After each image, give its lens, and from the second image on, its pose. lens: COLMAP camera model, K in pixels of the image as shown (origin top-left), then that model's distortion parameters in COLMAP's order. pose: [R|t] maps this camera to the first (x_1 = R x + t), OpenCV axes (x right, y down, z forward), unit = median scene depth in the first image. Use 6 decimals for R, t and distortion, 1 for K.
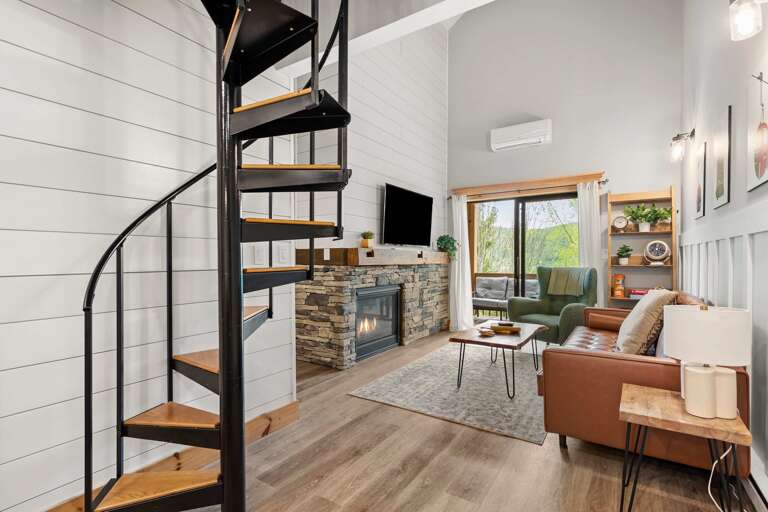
lens RADIAL K [[358.4, 0, 381.3], [0, 358.4, 261.6], [0, 0, 1]] dist [0.000512, -0.000086]
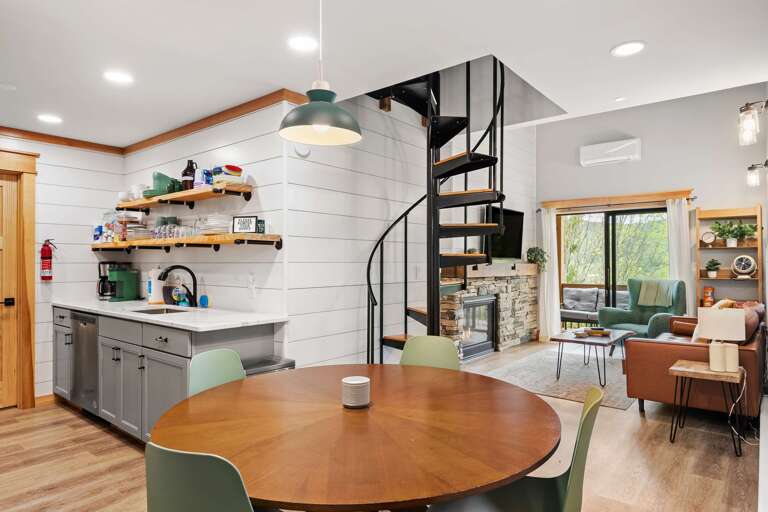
lens RADIAL K [[458.4, 0, 384.0], [0, 458.4, 256.0], [0, 0, 1]] dist [-0.001081, 0.001097]
pose [[0.995452, -0.000147, -0.095265, -0.150240], [-0.002054, 0.999733, -0.023008, -0.020470], [0.095243, 0.023099, 0.995186, -0.413866]]
